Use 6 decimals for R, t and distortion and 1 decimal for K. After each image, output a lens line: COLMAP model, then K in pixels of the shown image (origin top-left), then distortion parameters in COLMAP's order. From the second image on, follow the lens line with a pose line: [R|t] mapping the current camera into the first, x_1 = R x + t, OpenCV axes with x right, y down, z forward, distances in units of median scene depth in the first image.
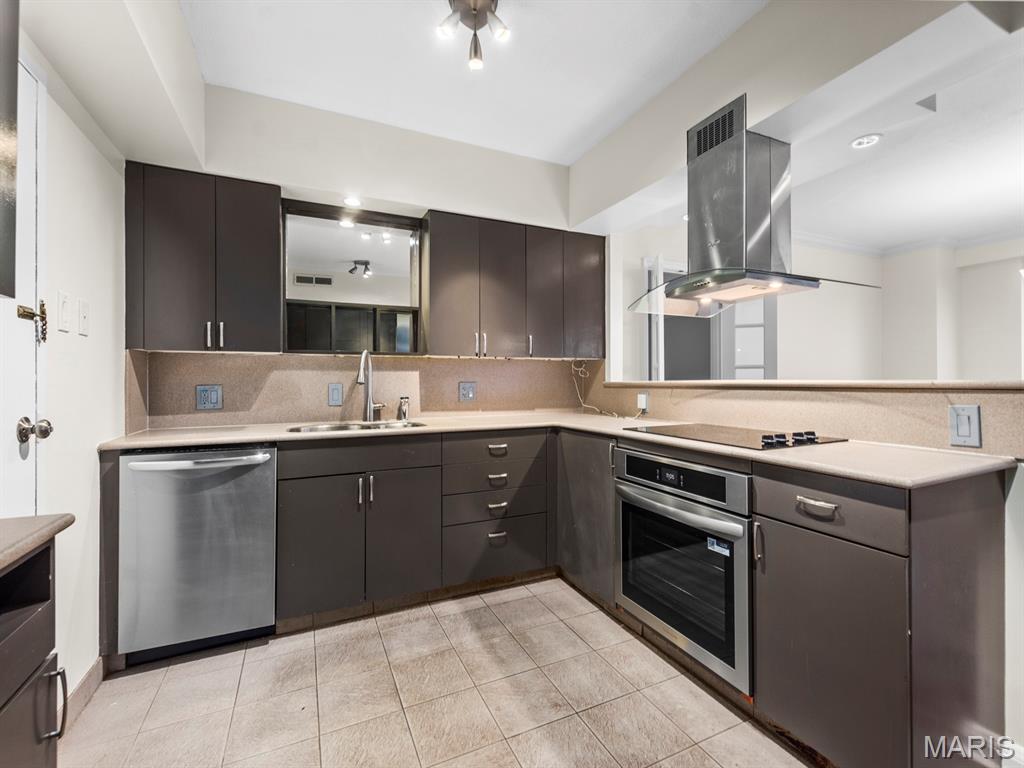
lens RADIAL K [[449.3, 0, 511.6], [0, 449.3, 379.2], [0, 0, 1]] dist [-0.000802, -0.001006]
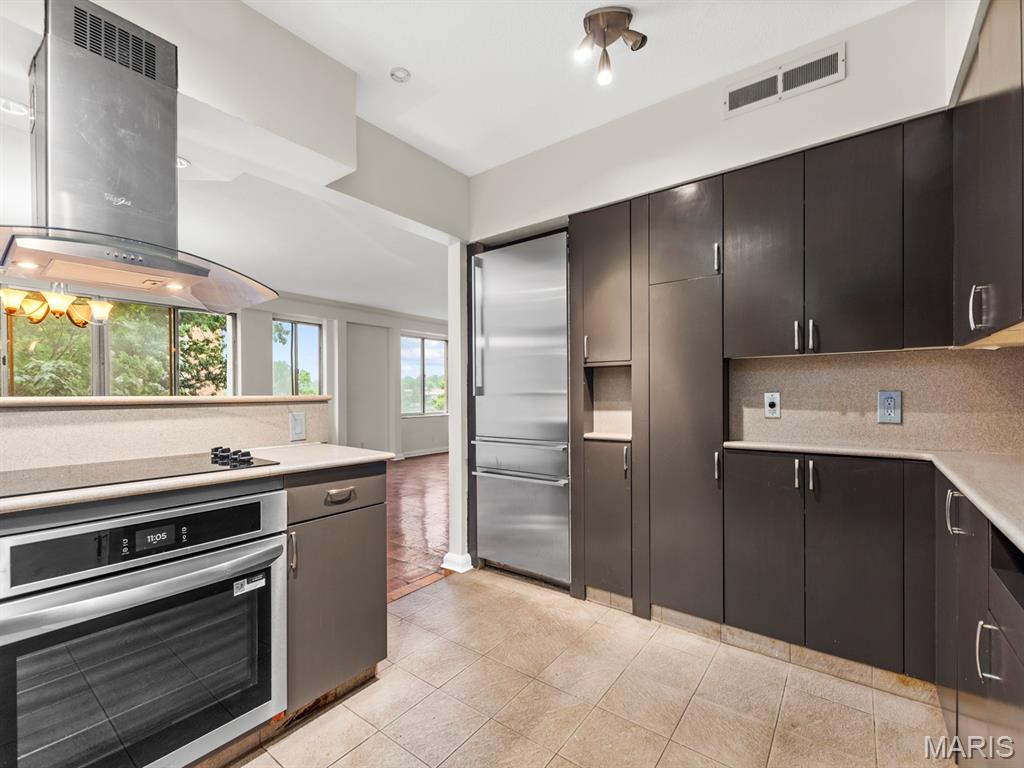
lens RADIAL K [[449.3, 0, 511.6], [0, 449.3, 379.2], [0, 0, 1]] dist [-0.000802, -0.001006]
pose [[-0.470710, 0.029869, 0.881782, -0.584799], [-0.000618, 0.999415, -0.034184, -0.002454], [-0.882288, -0.016636, -0.470416, 0.973127]]
